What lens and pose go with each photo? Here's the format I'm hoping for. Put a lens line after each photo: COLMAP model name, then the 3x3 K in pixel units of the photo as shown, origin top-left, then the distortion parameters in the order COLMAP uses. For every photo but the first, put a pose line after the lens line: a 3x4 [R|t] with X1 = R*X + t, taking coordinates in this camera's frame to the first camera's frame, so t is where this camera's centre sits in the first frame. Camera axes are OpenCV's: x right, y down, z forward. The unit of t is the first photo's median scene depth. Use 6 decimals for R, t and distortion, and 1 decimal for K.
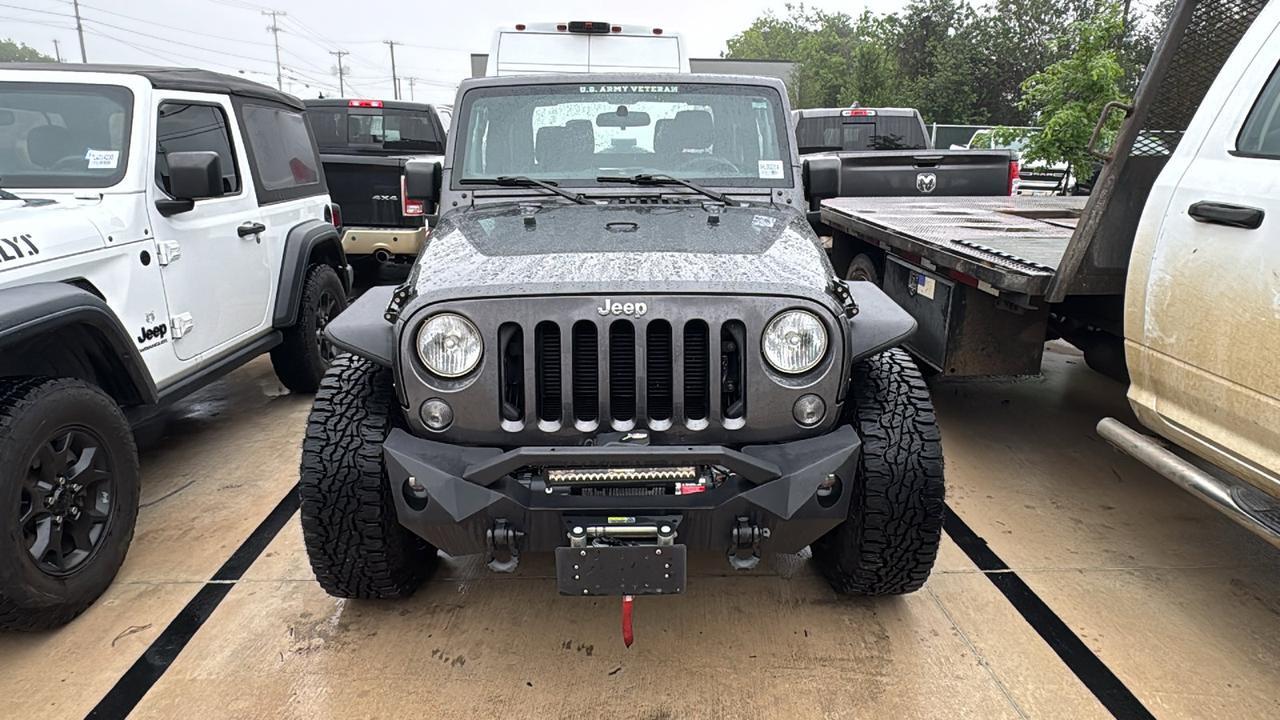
lens RADIAL K [[797.9, 0, 635.5], [0, 797.9, 361.5], [0, 0, 1]] dist [0.010537, -0.006263]
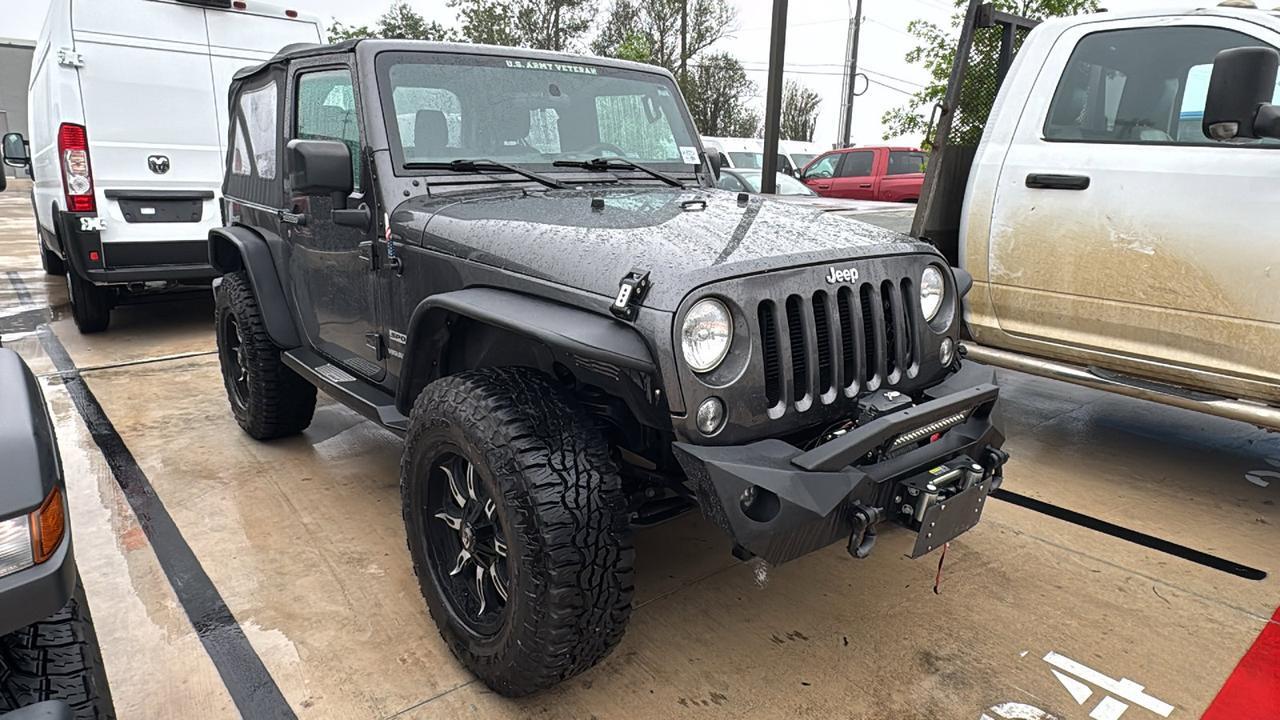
lens RADIAL K [[797.9, 0, 635.0], [0, 797.9, 361.5], [0, 0, 1]] dist [0.010537, -0.006263]
pose [[0.779301, -0.145824, 0.609446, -0.706052], [0.159192, 0.986711, 0.032534, -0.028020], [-0.606092, 0.071665, 0.792159, 0.308992]]
